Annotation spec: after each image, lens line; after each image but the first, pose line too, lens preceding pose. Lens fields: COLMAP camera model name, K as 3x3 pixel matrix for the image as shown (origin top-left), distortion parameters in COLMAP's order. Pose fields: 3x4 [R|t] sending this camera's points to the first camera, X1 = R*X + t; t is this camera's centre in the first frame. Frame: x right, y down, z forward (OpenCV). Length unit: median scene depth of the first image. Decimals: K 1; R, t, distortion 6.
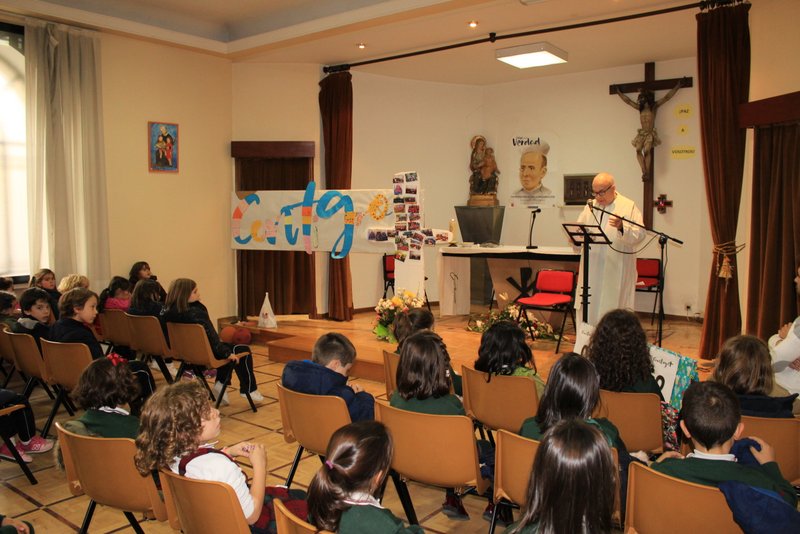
lens RADIAL K [[666.8, 0, 400.0], [0, 666.8, 267.0], [0, 0, 1]] dist [-0.153407, 0.120299]
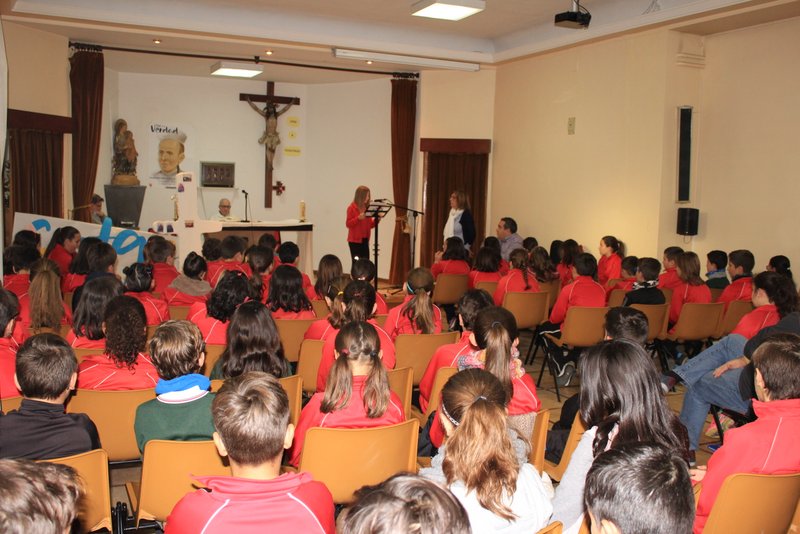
lens RADIAL K [[786.8, 0, 400.0], [0, 786.8, 267.0], [0, 0, 1]] dist [-0.144246, 0.163572]
pose [[0.450705, -0.061883, 0.890525, -1.005594], [0.041395, 0.997970, 0.048399, -0.002331], [-0.891712, 0.015049, 0.452352, 0.047885]]
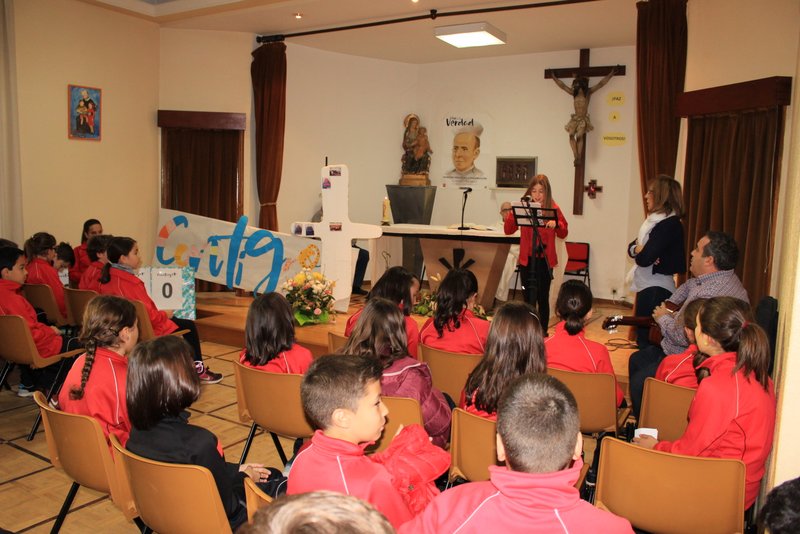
lens RADIAL K [[666.8, 0, 400.0], [0, 666.8, 267.0], [0, 0, 1]] dist [-0.153407, 0.120299]
pose [[0.992634, 0.018510, 0.119727, -0.017042], [-0.022233, 0.999308, 0.029829, 0.000781], [-0.119092, -0.032271, 0.992359, 0.015519]]
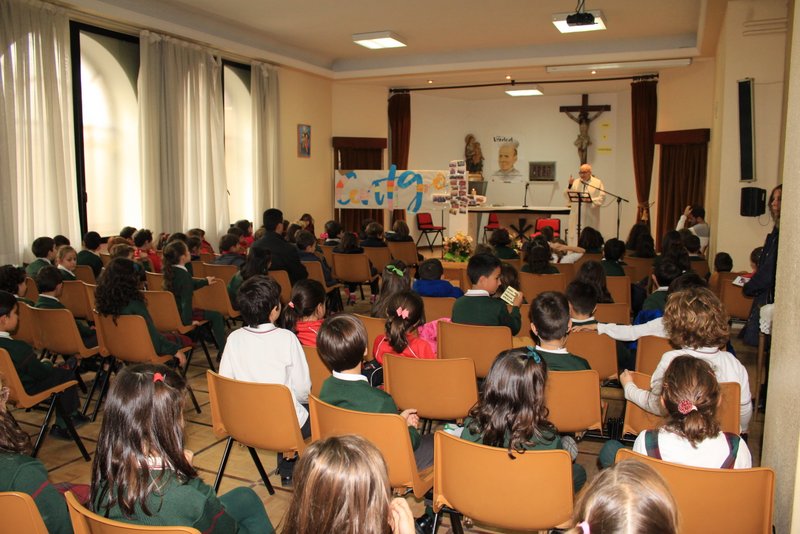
lens RADIAL K [[666.8, 0, 400.0], [0, 666.8, 267.0], [0, 0, 1]] dist [-0.153407, 0.120299]
pose [[0.973161, -0.022102, 0.229062, -0.487869], [0.012869, 0.999046, 0.041723, 0.048294], [-0.229765, -0.037656, 0.972517, -0.549892]]
